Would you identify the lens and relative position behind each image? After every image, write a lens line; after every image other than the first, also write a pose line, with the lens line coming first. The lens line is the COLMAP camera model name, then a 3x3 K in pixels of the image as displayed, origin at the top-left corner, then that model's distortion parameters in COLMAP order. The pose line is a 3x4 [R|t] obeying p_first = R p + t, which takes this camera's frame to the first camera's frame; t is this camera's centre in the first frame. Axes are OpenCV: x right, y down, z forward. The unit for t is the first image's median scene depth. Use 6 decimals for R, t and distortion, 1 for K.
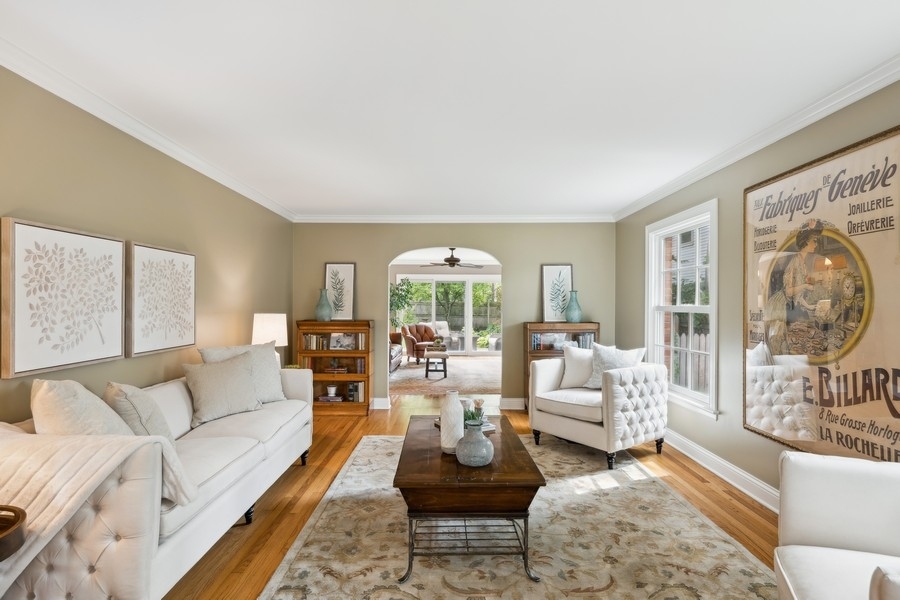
lens RADIAL K [[460.1, 0, 452.8], [0, 460.1, 307.0], [0, 0, 1]] dist [-0.003131, 0.001062]
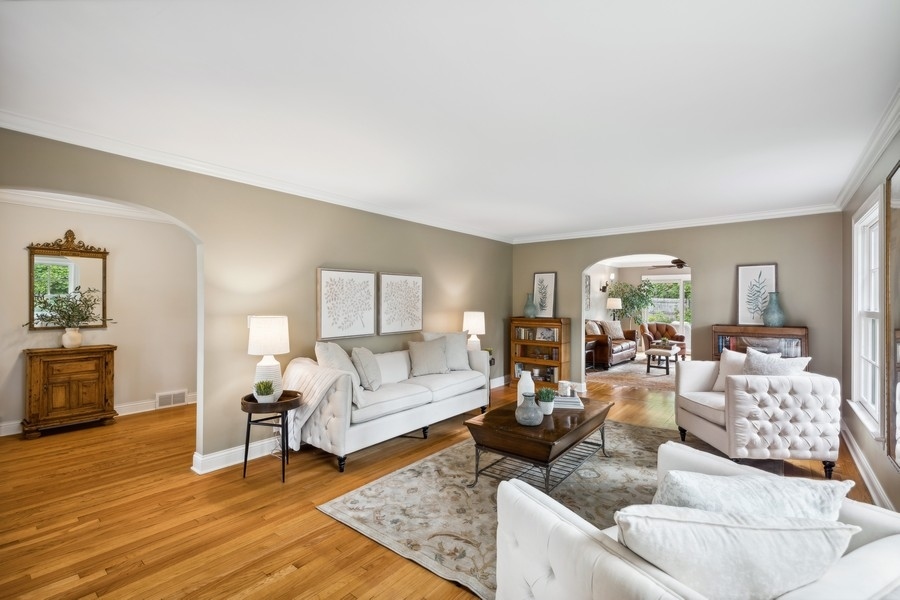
lens RADIAL K [[413.6, 0, 455.4], [0, 413.6, 297.7], [0, 0, 1]] dist [-0.001950, 0.000148]
pose [[0.779074, -0.004172, -0.626918, 0.433420], [-0.005016, 0.999904, -0.012888, -0.015716], [0.626912, 0.013185, 0.778979, -0.078401]]
